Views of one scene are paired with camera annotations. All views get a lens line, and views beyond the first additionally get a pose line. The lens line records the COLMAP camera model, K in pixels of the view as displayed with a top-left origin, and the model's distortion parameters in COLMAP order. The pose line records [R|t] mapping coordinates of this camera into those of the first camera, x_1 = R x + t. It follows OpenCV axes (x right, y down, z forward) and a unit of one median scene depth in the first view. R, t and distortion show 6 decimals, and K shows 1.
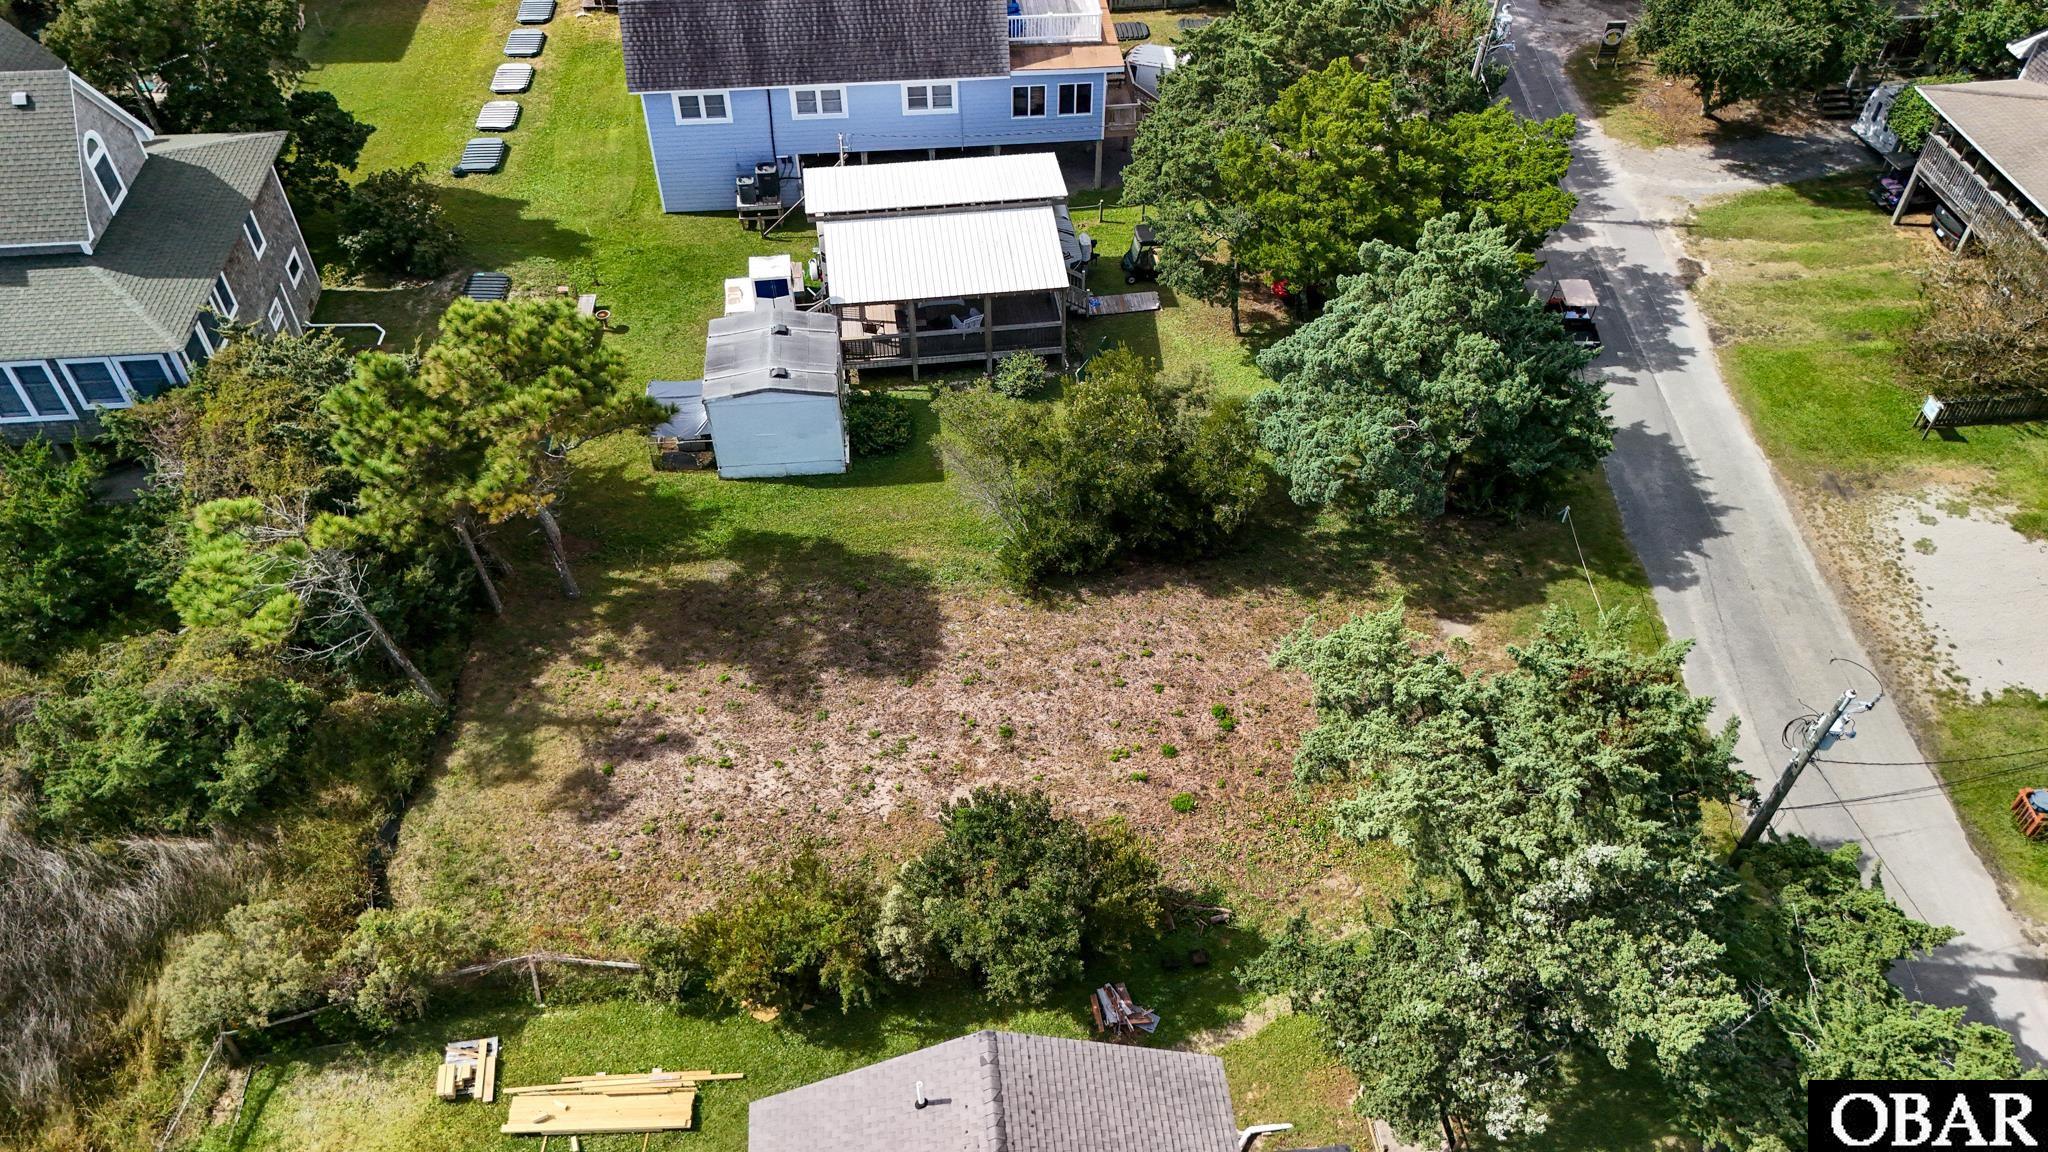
lens RADIAL K [[1497.1, 0, 1029.7], [0, 1497.1, 583.9], [0, 0, 1]] dist [0.067238, -0.069976]
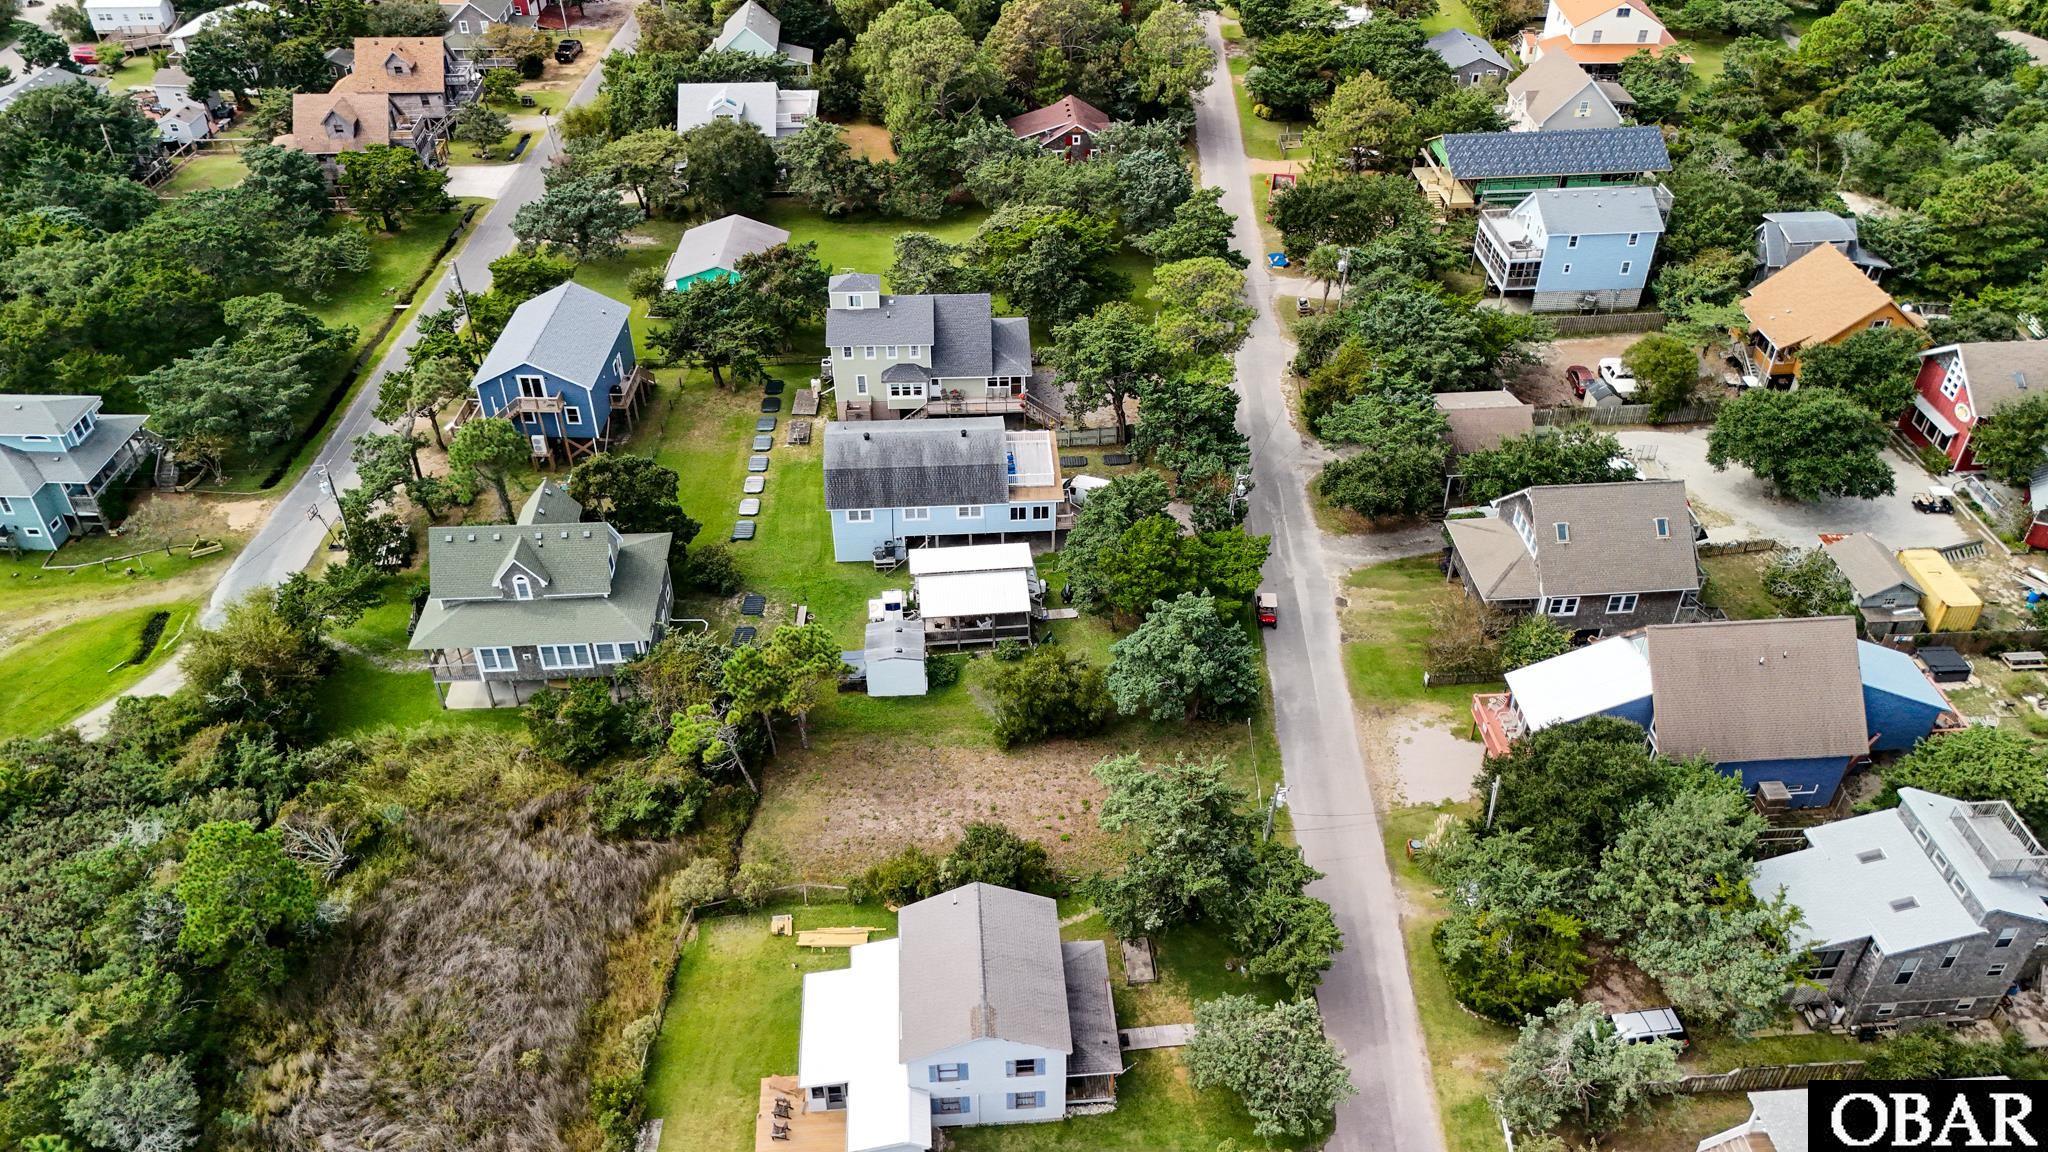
lens RADIAL K [[1497.1, 0, 1035.3], [0, 1497.1, 572.3], [0, 0, 1]] dist [0.067238, -0.069976]
pose [[0.999612, 0.018482, -0.020836, 0.085962], [-0.021295, 0.989335, -0.144095, 0.064311], [0.017951, 0.144483, 0.989345, -1.282292]]
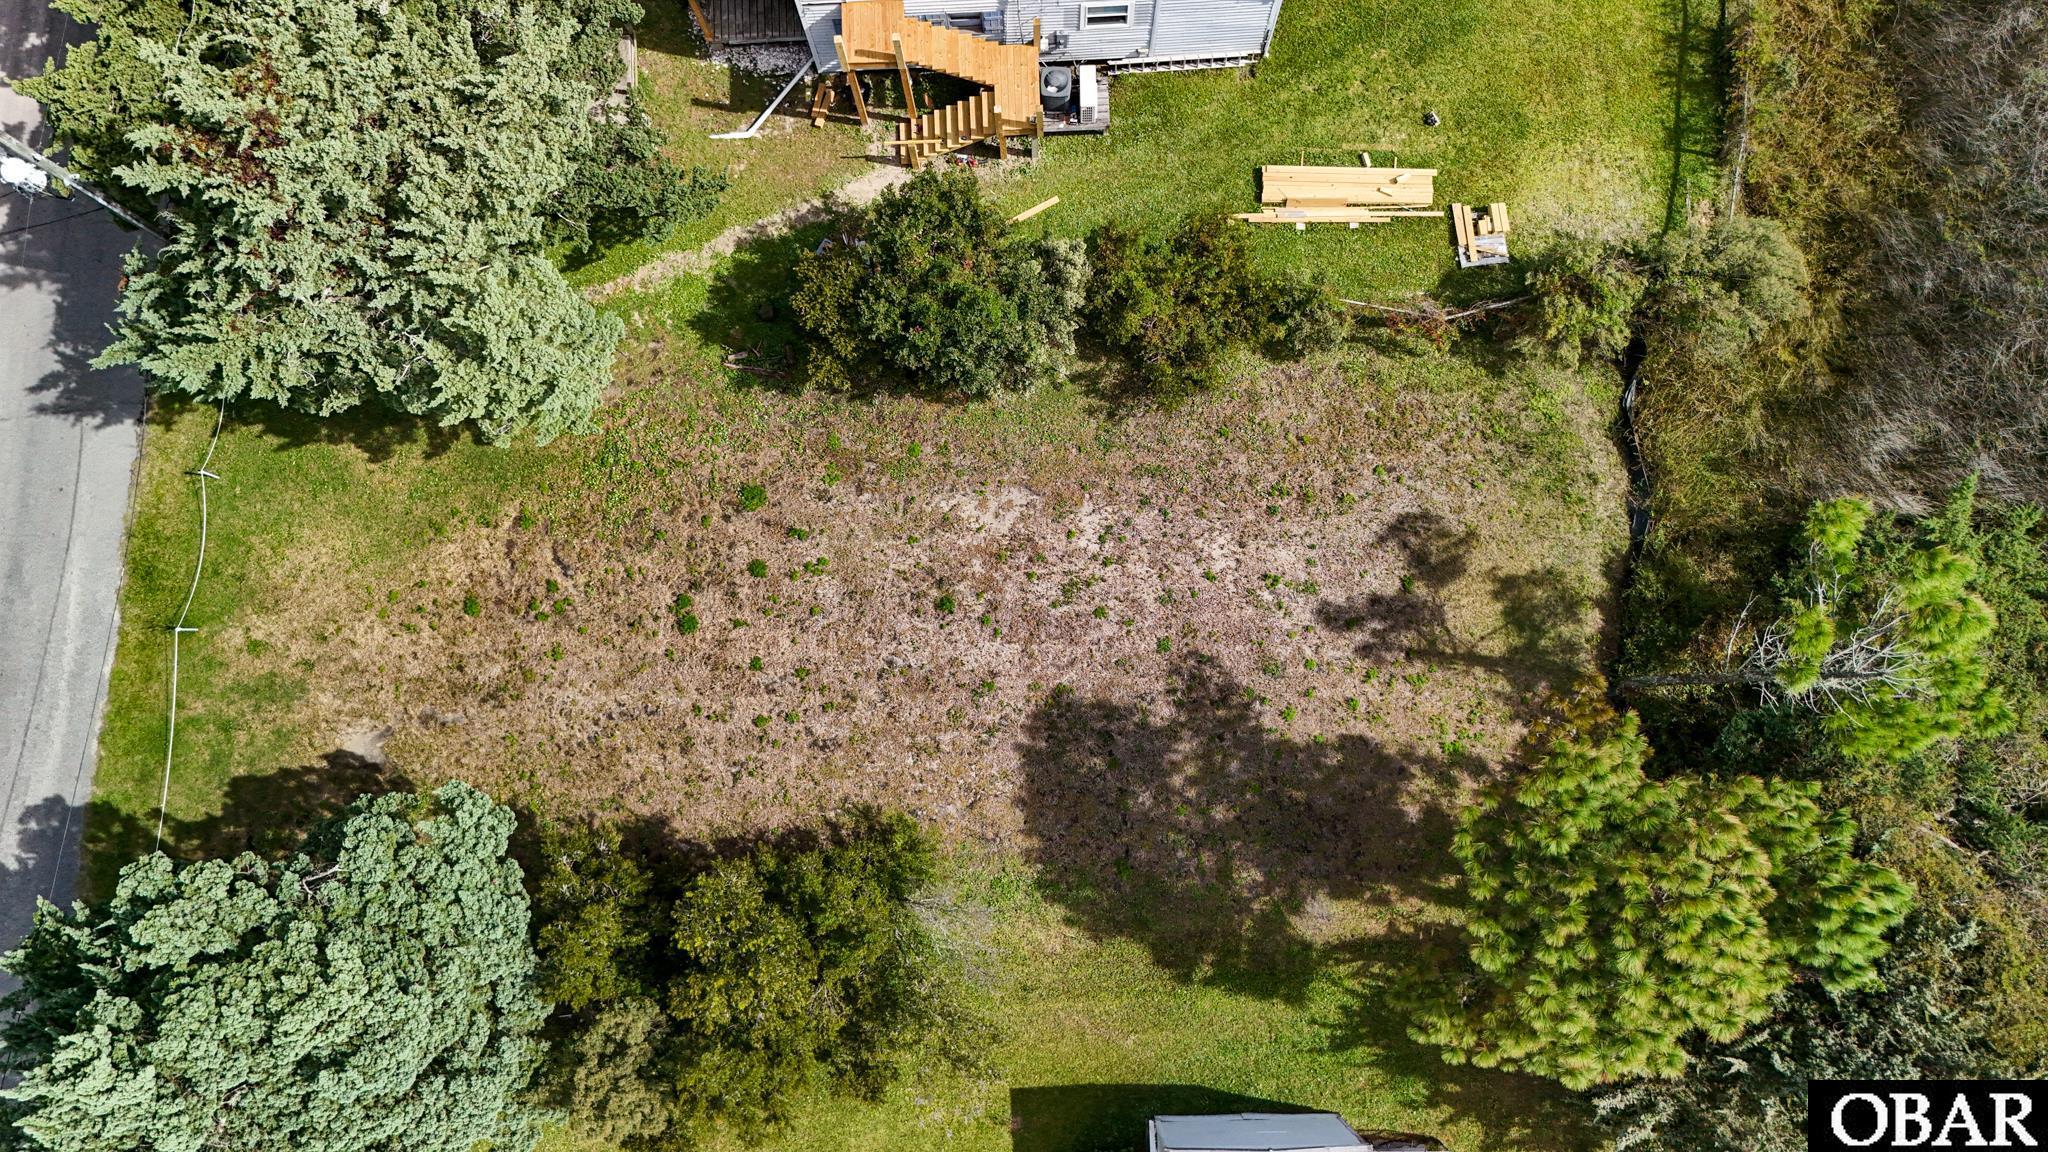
lens RADIAL K [[1497.1, 0, 1017.8], [0, 1497.1, 564.9], [0, 0, 1]] dist [0.067238, -0.069976]
pose [[-0.998066, -0.057896, 0.022624, -0.068250], [0.053591, -0.617056, 0.785092, -0.505350], [-0.031493, 0.784786, 0.618966, 0.422112]]
